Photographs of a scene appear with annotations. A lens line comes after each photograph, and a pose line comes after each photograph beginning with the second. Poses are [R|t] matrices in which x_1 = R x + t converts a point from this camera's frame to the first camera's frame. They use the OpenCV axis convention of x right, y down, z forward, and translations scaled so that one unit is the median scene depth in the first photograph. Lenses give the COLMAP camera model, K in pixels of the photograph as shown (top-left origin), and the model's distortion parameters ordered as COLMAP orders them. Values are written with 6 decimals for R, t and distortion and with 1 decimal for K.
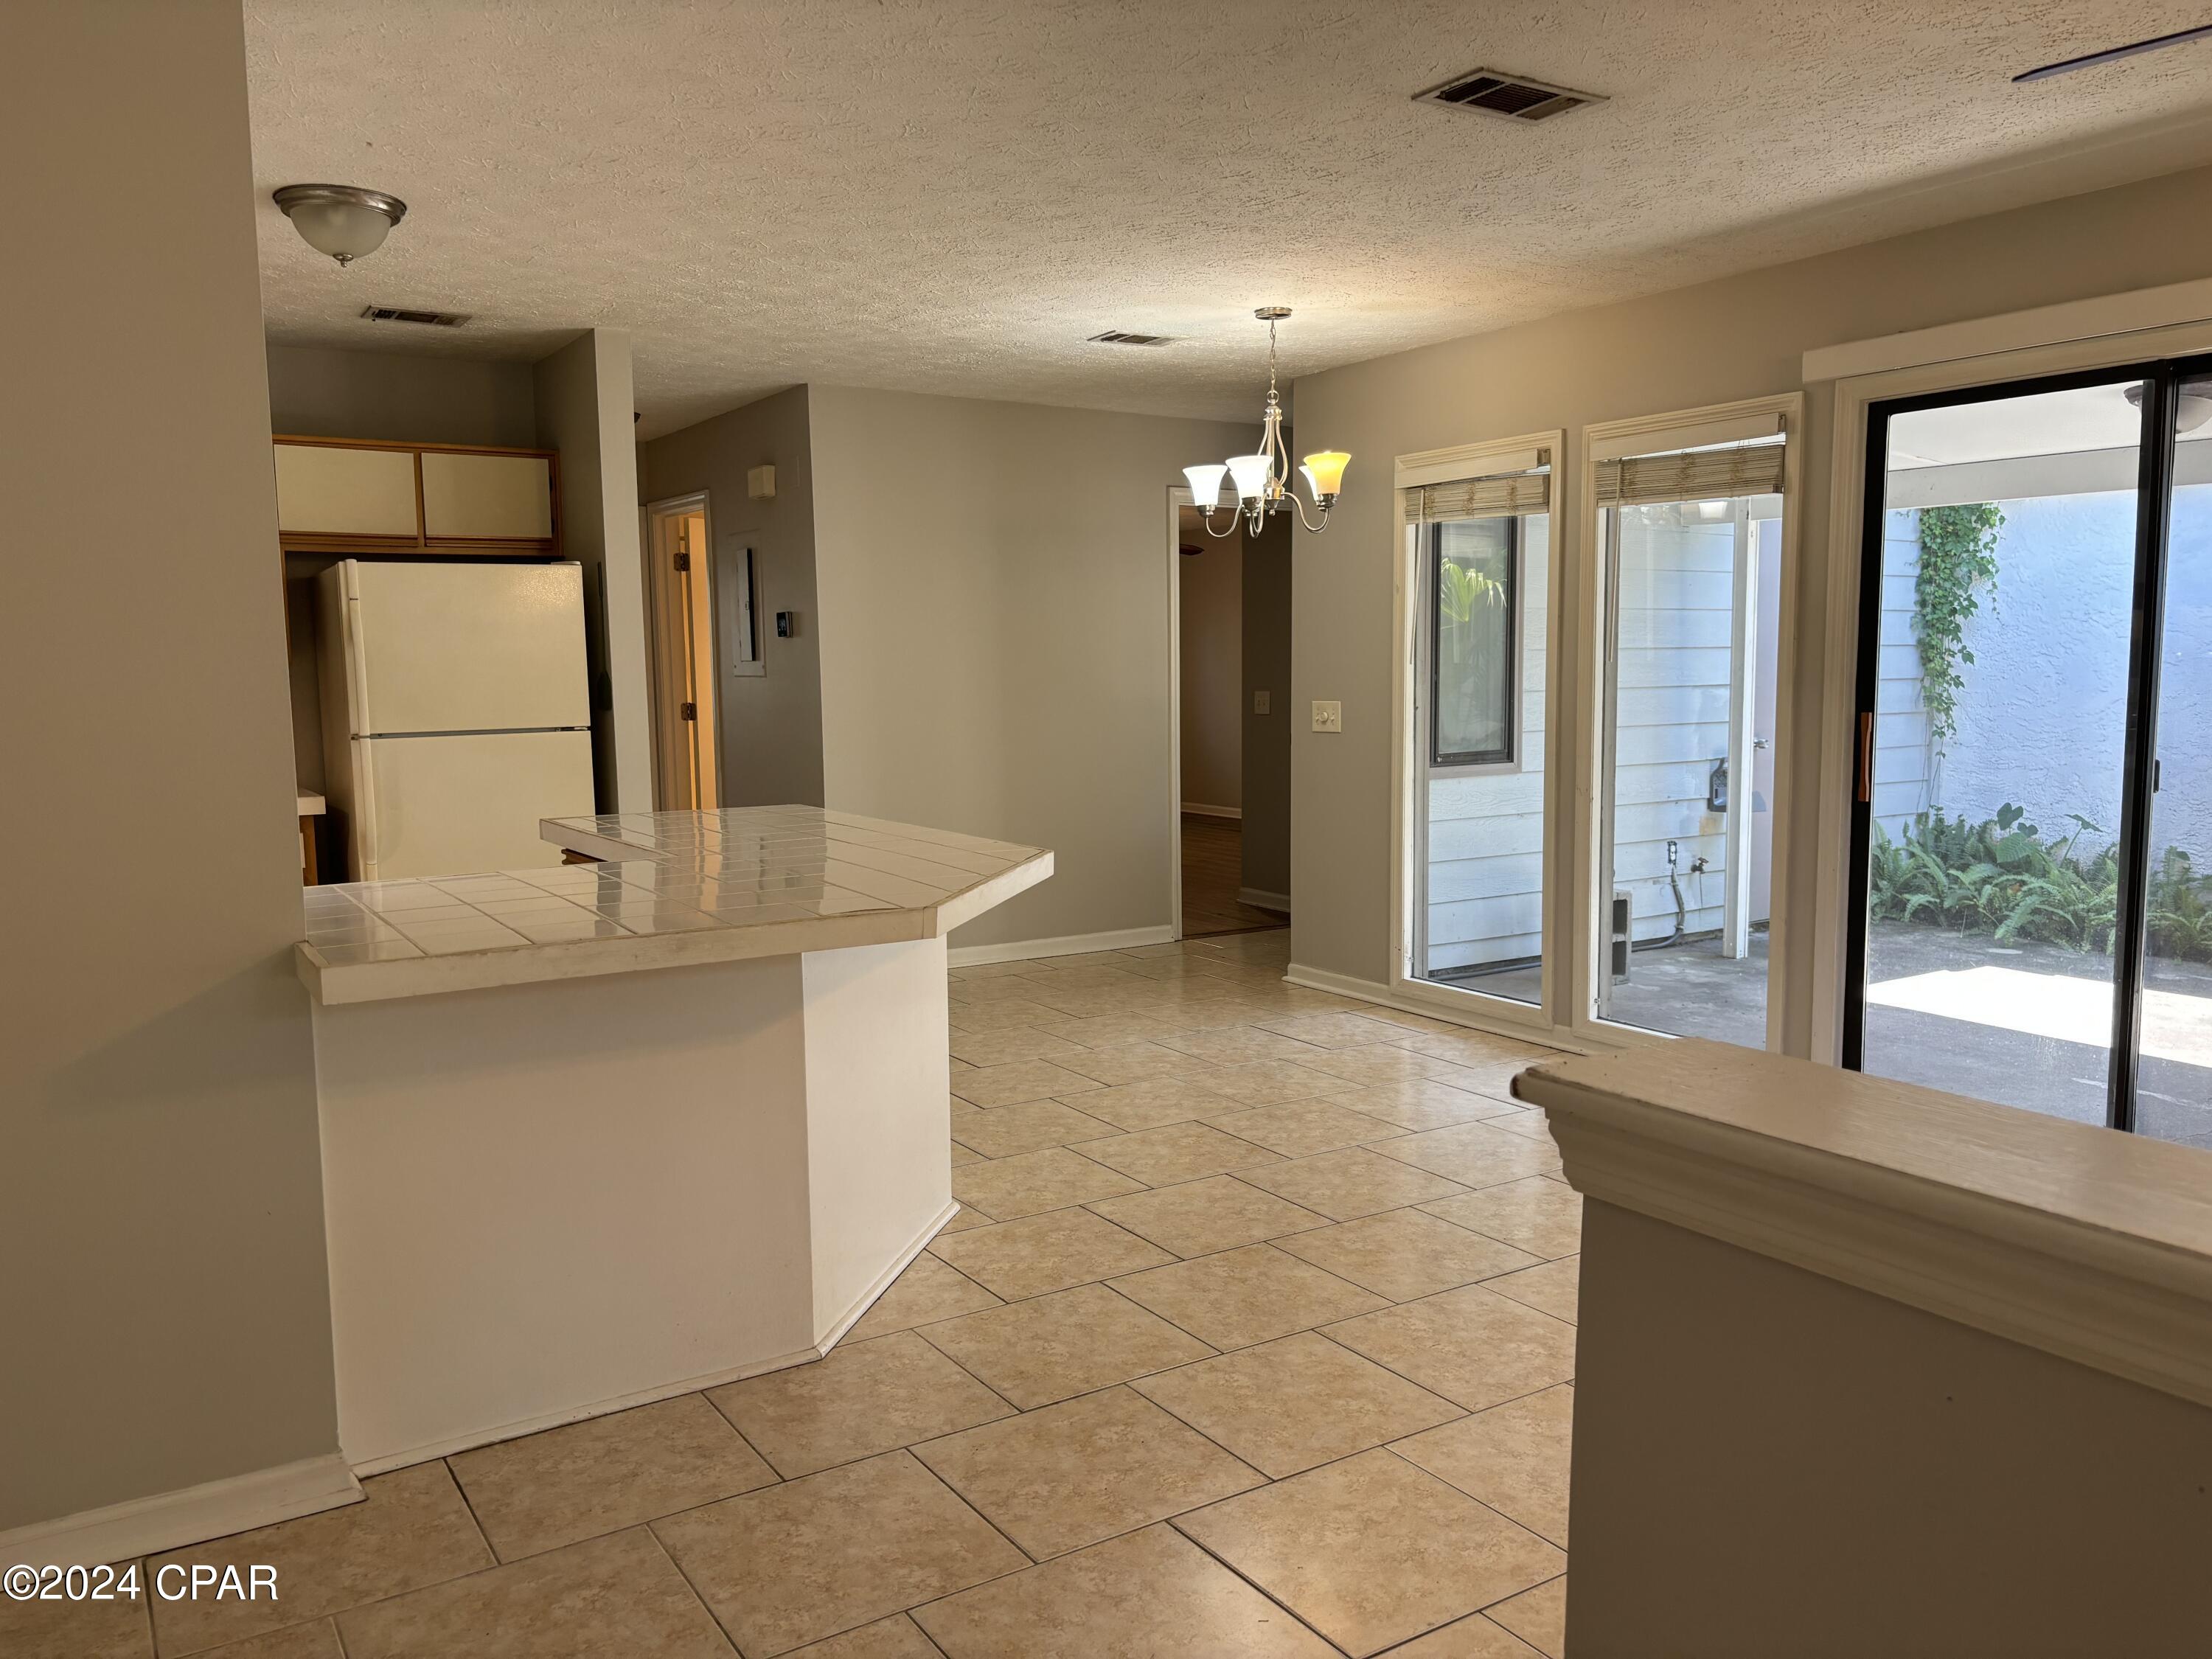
lens RADIAL K [[1660.4, 0, 1082.1], [0, 1660.4, 829.1], [0, 0, 1]] dist [0.031781, -0.045098]
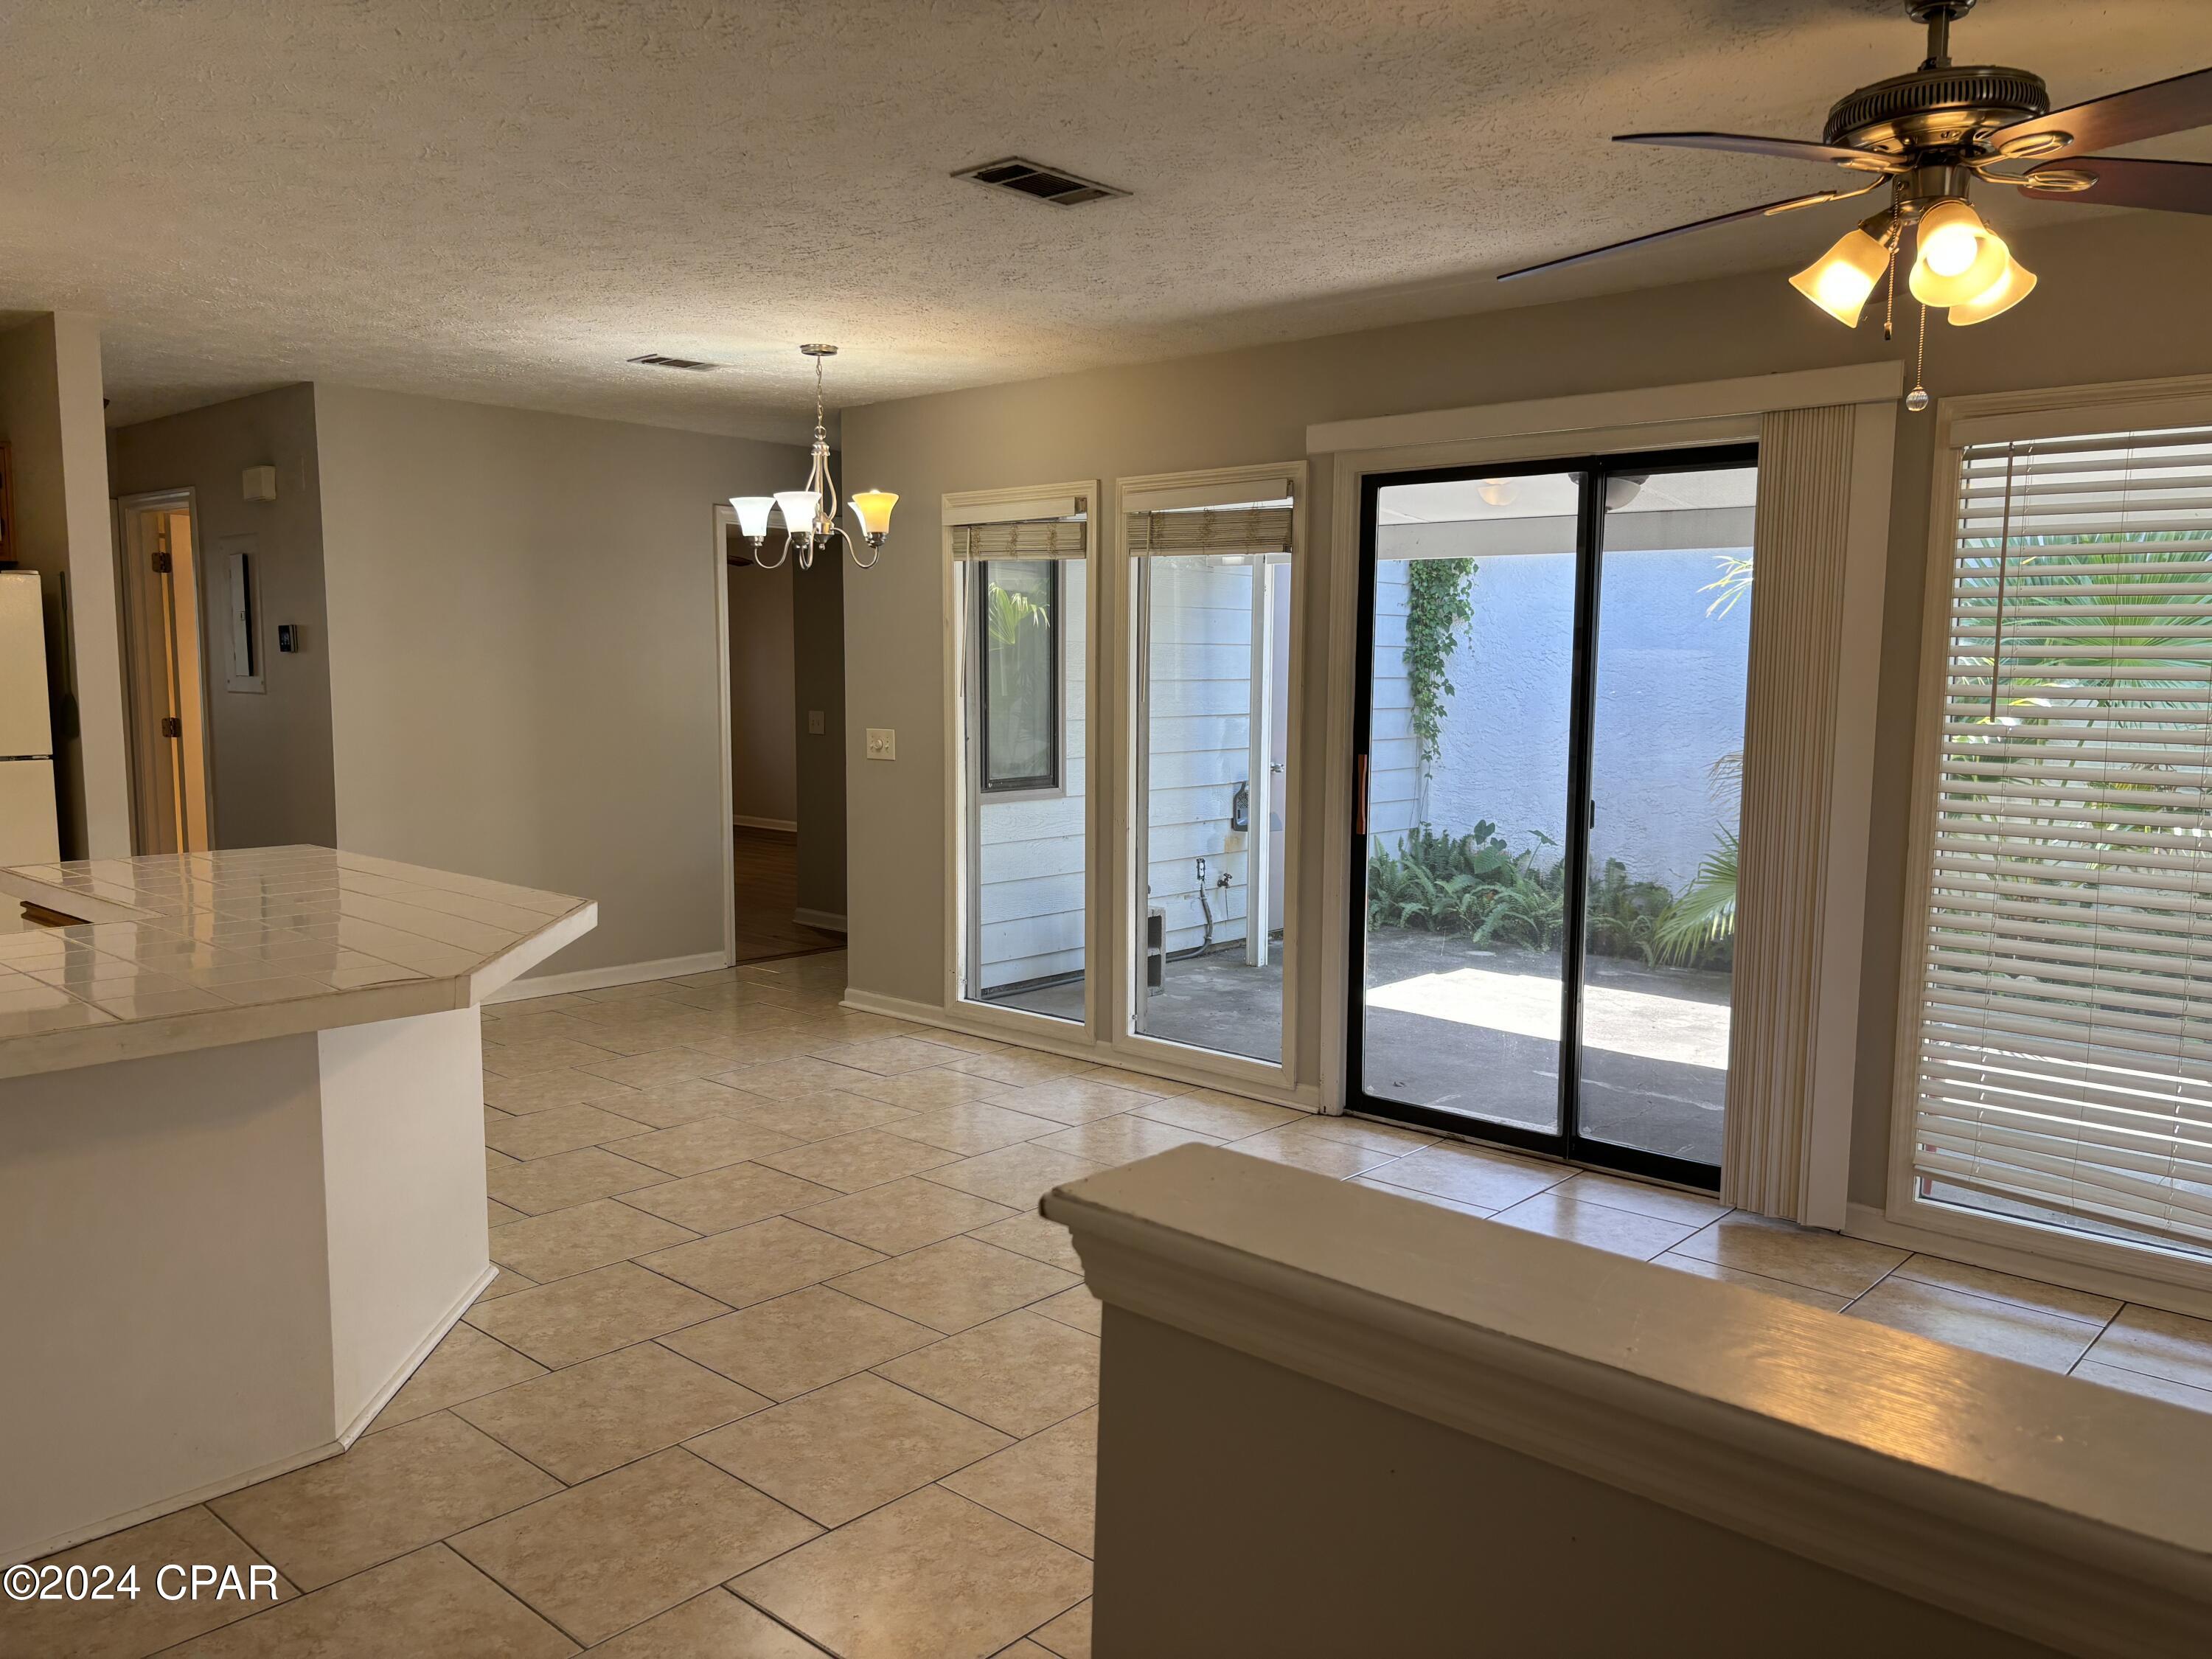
lens RADIAL K [[1660.4, 0, 1097.3], [0, 1660.4, 832.0], [0, 0, 1]] dist [0.031781, -0.045098]
pose [[0.962415, -0.010248, 0.271389, 0.000143], [0.010131, 0.999947, 0.001835, -0.020653], [-0.271393, 0.000983, 0.962468, -0.014395]]
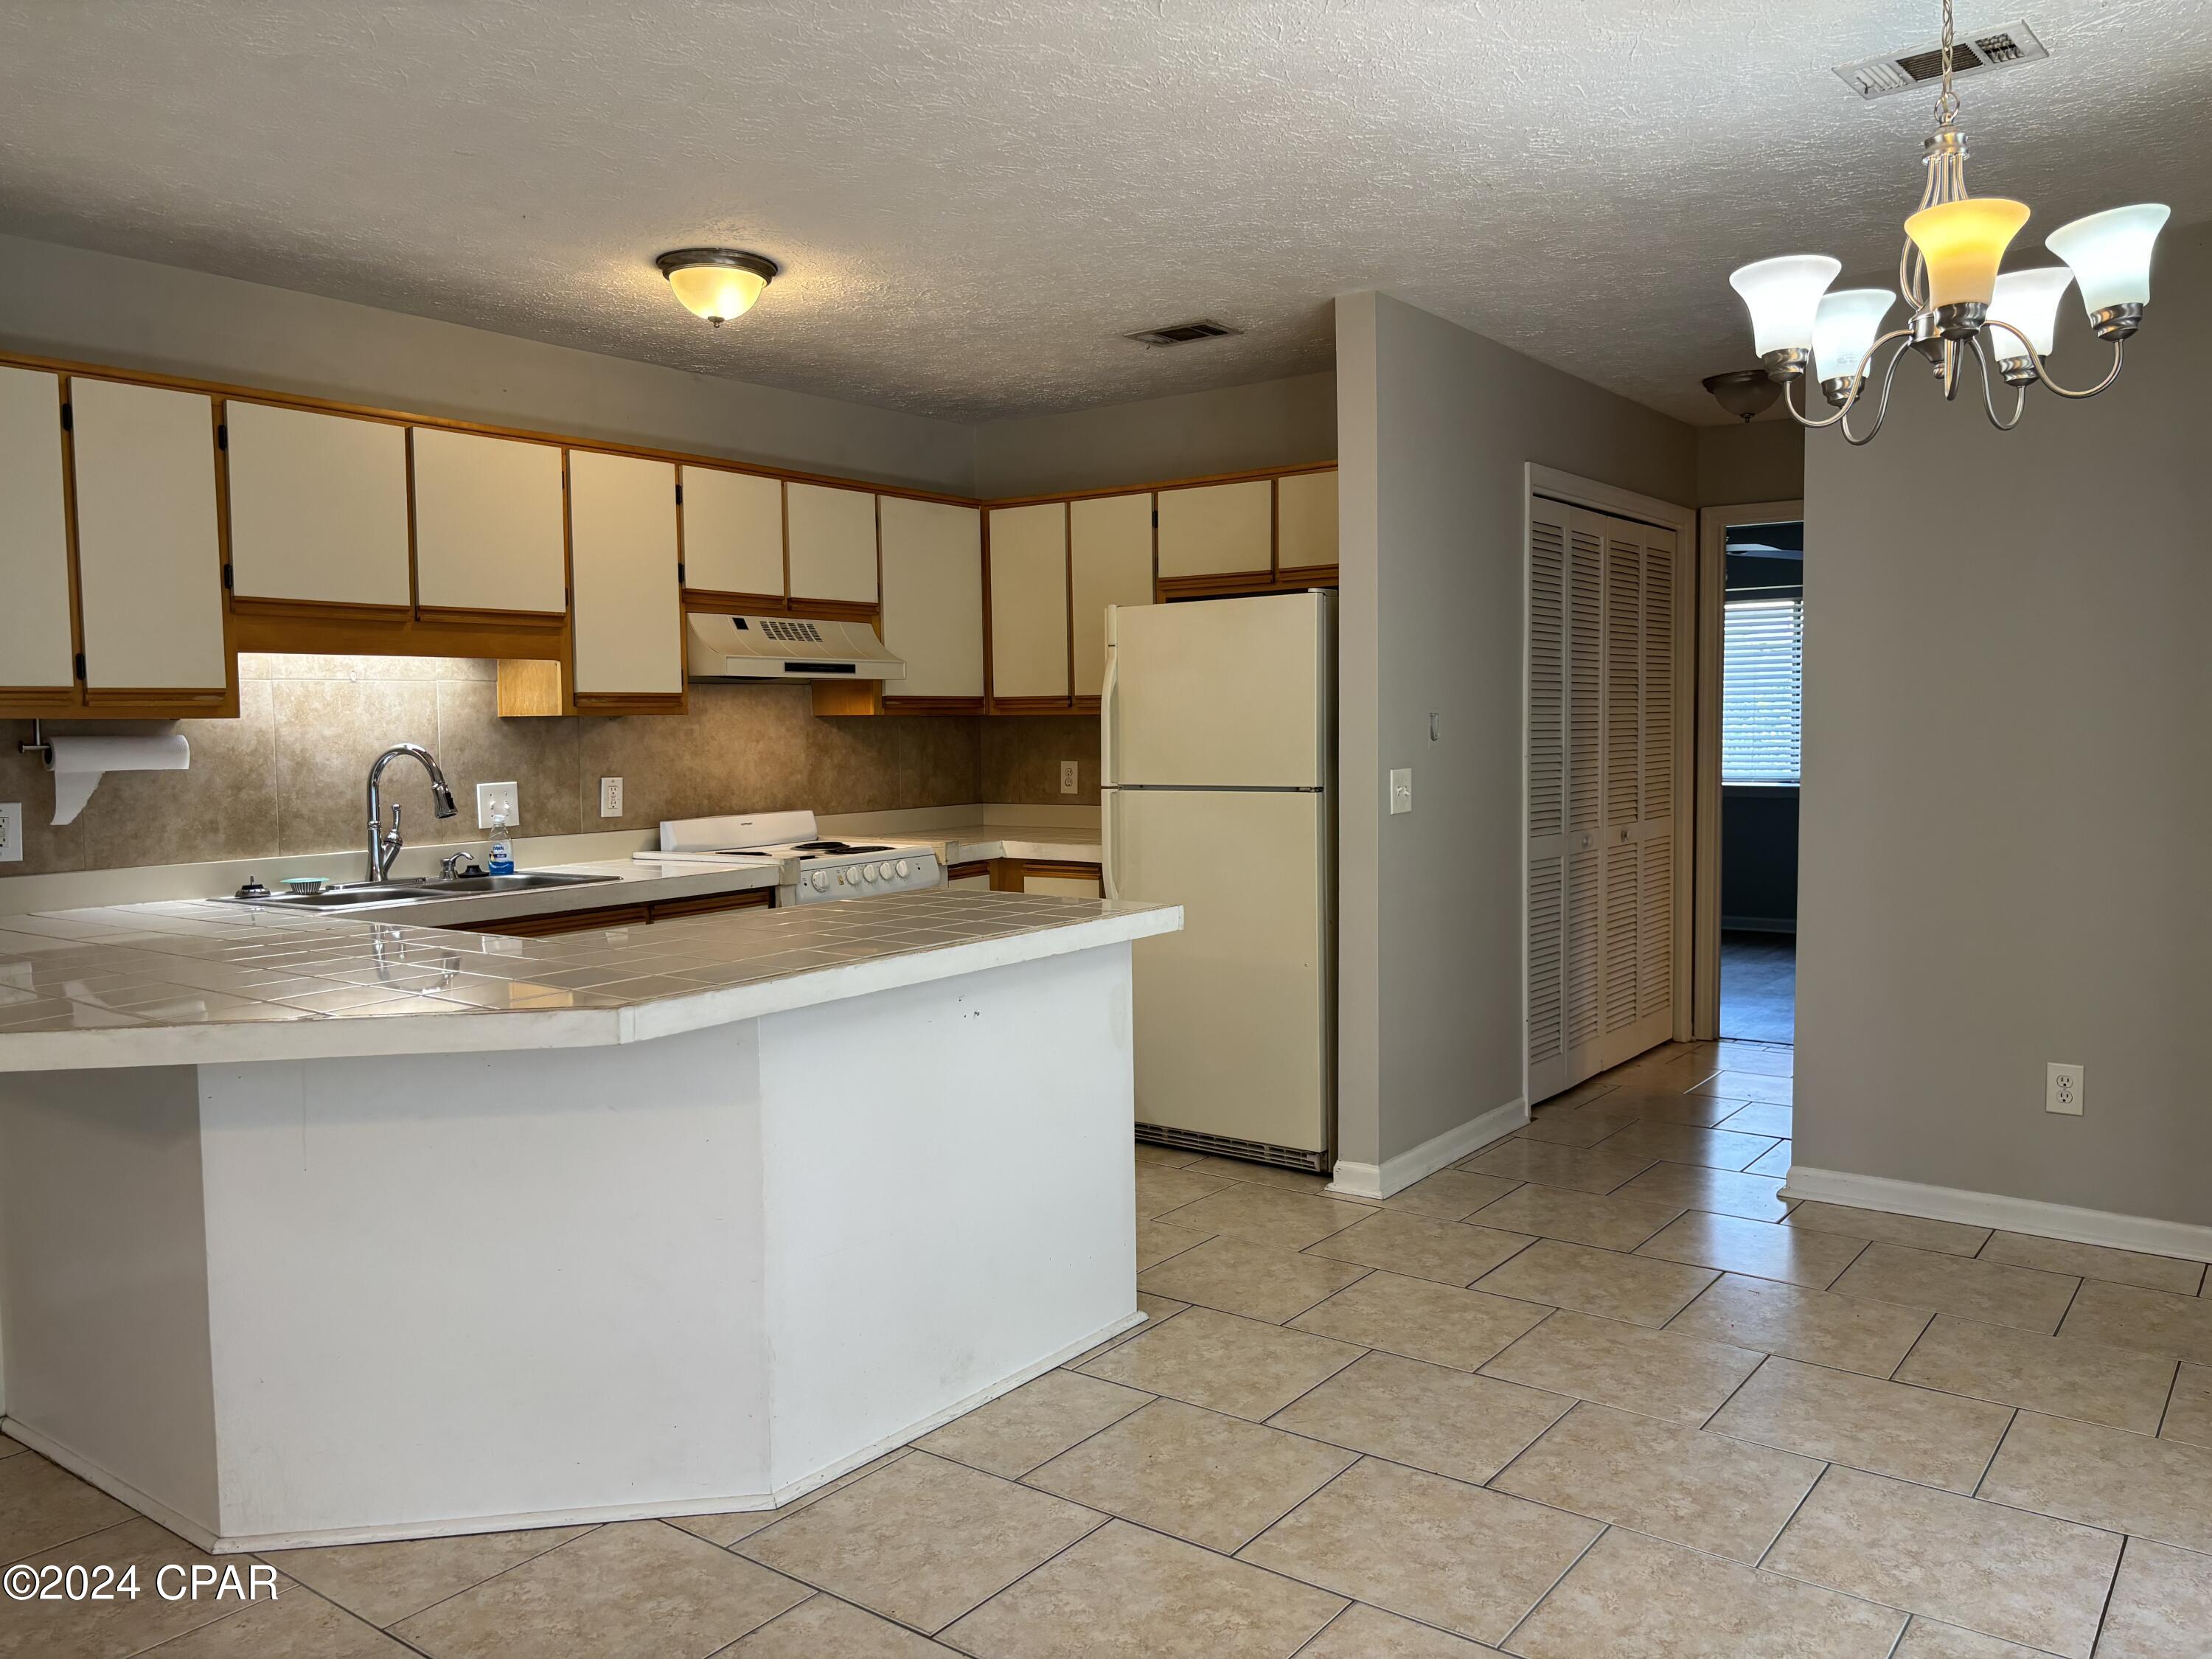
lens RADIAL K [[1660.4, 0, 1109.9], [0, 1660.4, 826.1], [0, 0, 1]] dist [0.031781, -0.045098]
pose [[0.369456, 0.070763, -0.926550, 0.509572], [-0.091783, 0.995000, 0.039393, -0.079630], [0.924705, 0.070488, 0.374103, 0.724720]]
